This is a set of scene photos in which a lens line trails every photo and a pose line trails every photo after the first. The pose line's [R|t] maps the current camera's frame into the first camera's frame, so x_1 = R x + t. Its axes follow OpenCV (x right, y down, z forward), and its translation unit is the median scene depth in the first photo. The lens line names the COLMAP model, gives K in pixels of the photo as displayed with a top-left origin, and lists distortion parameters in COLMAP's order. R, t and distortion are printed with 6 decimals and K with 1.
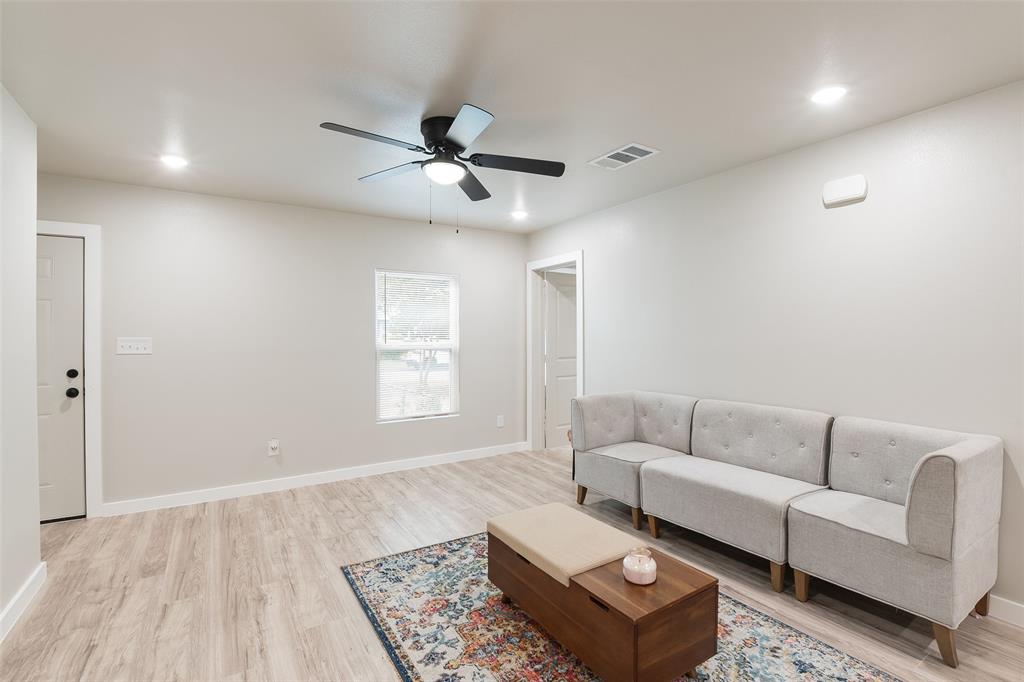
lens RADIAL K [[478.7, 0, 524.3], [0, 478.7, 338.8], [0, 0, 1]] dist [-0.028699, 0.000054]
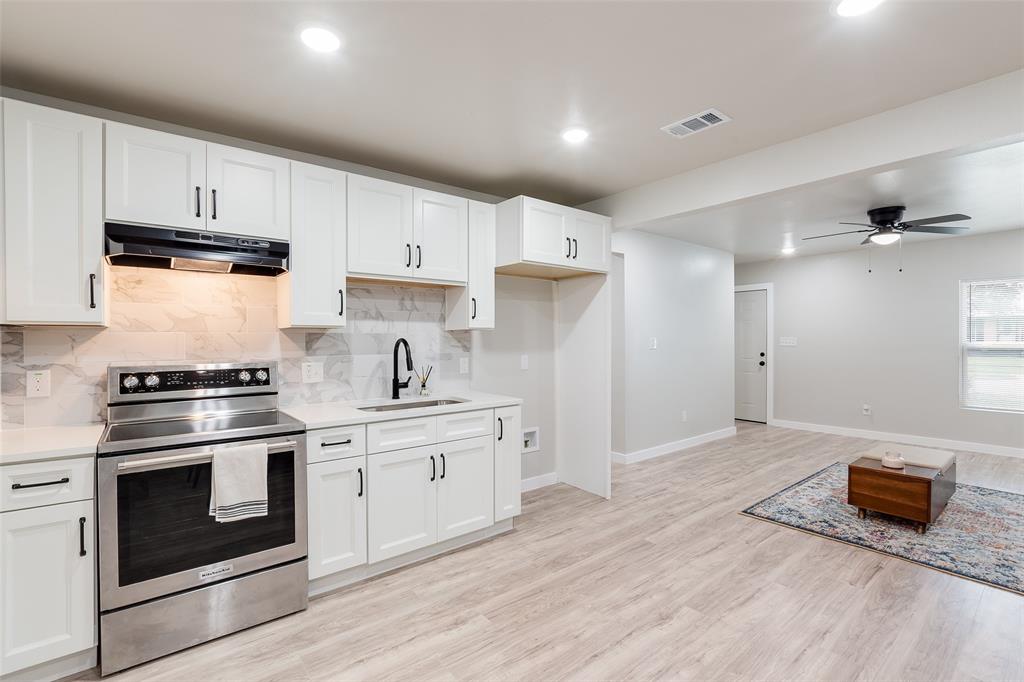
lens RADIAL K [[478.7, 0, 524.3], [0, 478.7, 338.8], [0, 0, 1]] dist [-0.028699, 0.000054]
pose [[0.138593, 0.001193, -0.990349, 1.014916], [-0.001754, 0.999998, 0.000959, 0.003101], [0.990348, 0.001604, 0.138595, -0.372170]]
